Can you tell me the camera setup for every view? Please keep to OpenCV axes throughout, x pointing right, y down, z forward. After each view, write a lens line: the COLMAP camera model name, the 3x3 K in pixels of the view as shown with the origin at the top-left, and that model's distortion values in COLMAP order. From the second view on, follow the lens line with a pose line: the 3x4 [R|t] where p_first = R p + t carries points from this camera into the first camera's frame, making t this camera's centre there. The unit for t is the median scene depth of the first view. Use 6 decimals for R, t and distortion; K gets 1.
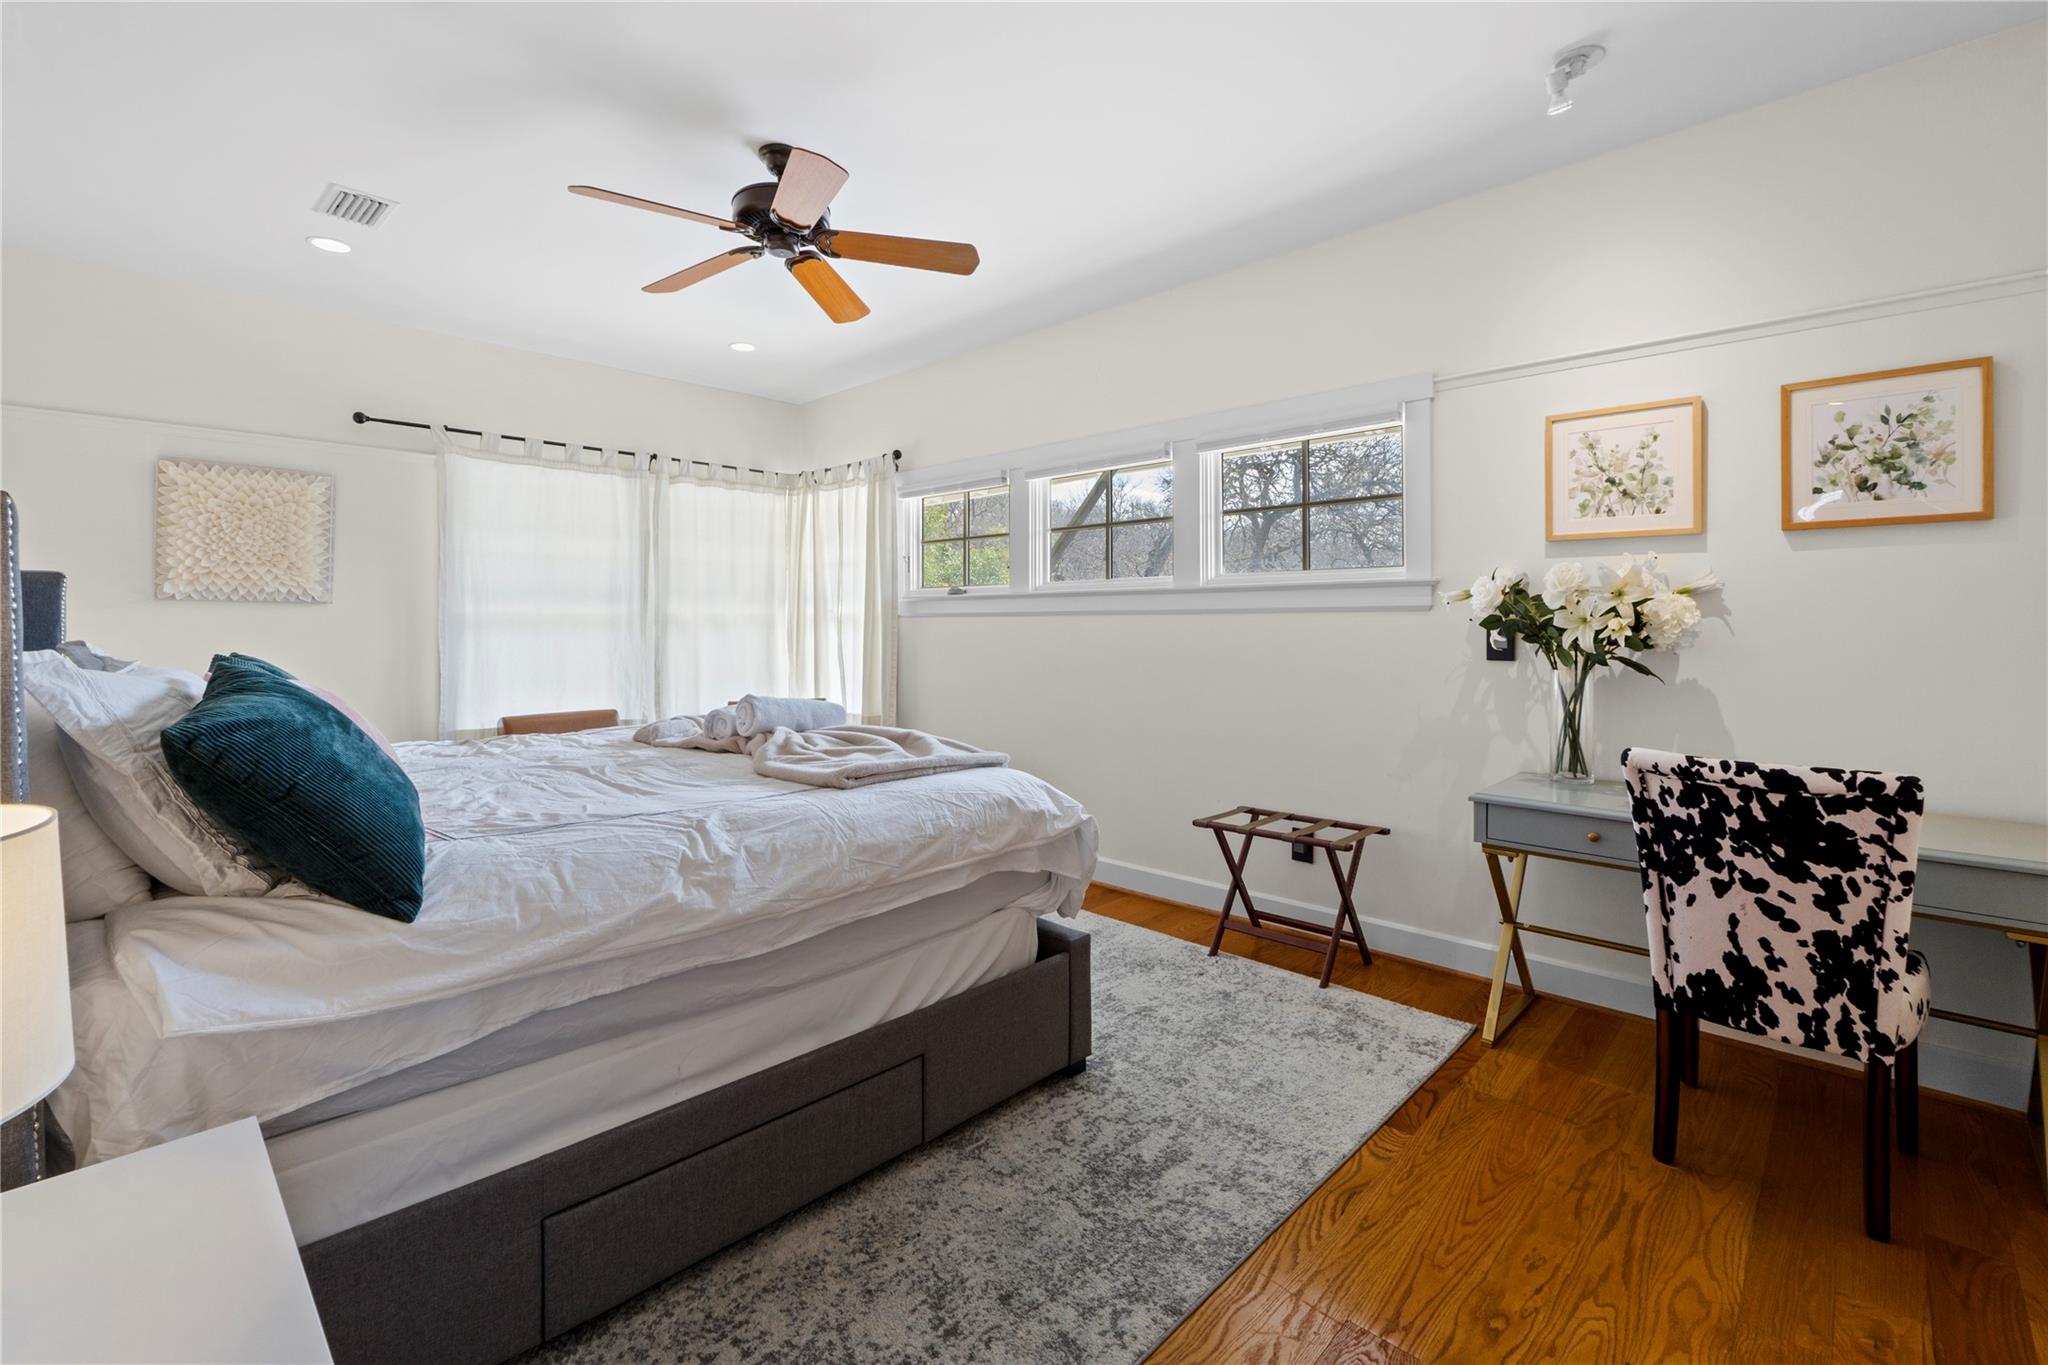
lens RADIAL K [[874.5, 0, 1037.0], [0, 874.5, 624.7], [0, 0, 1]] dist [-0.005351, 0.000138]
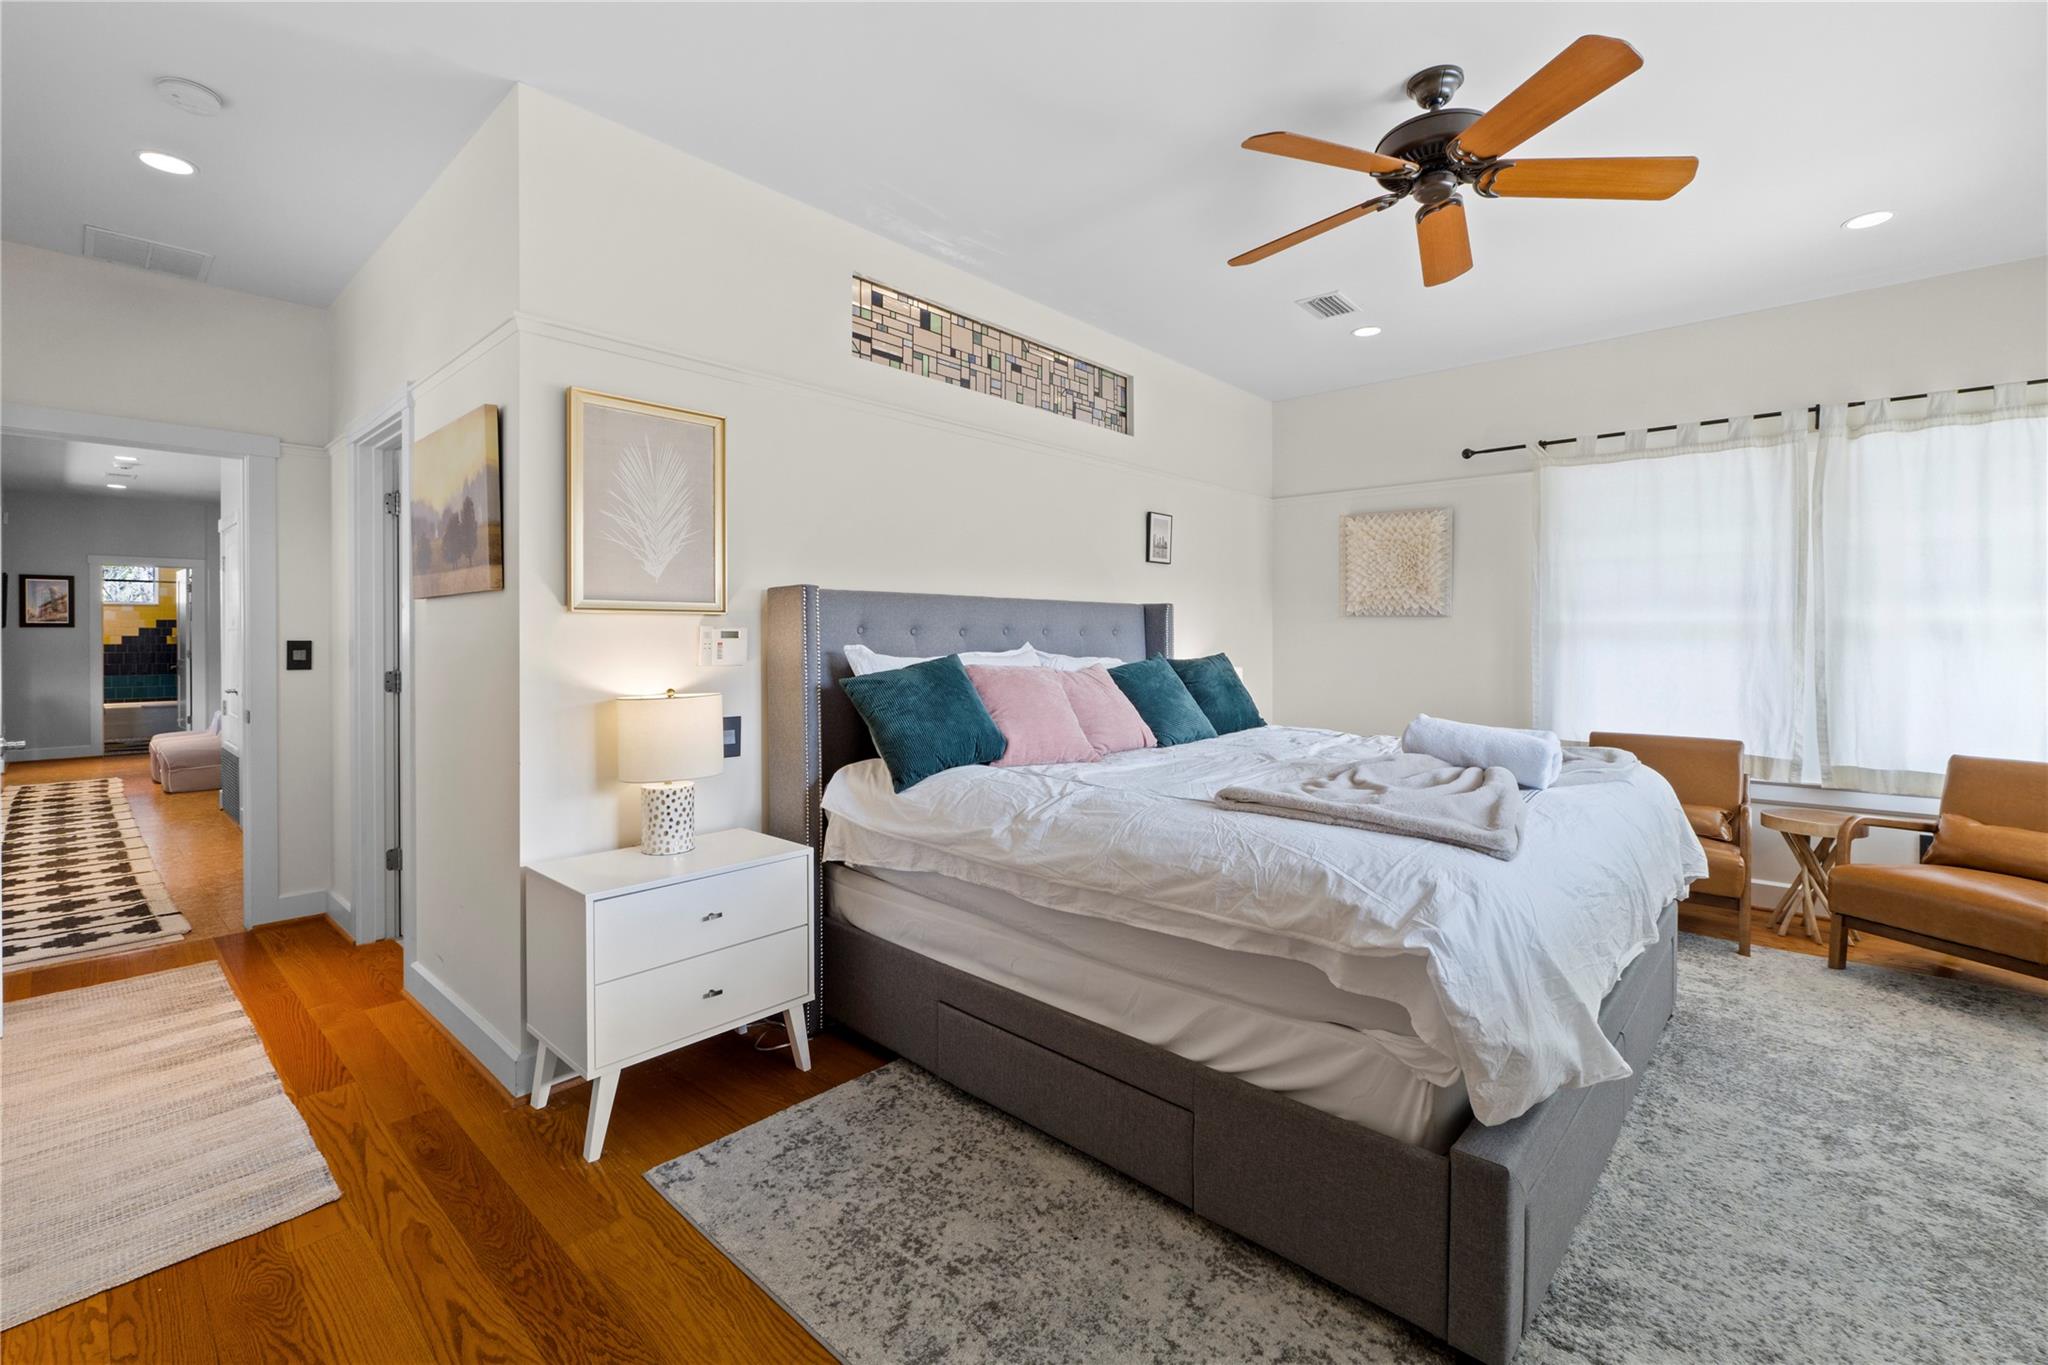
lens RADIAL K [[874.5, 0, 1005.8], [0, 874.5, 638.3], [0, 0, 1]] dist [-0.005351, 0.000138]
pose [[0.018940, 0.006766, -0.999798, 0.763392], [-0.001946, 0.999975, 0.006730, -0.002902], [0.999819, 0.001818, 0.018953, 0.788323]]
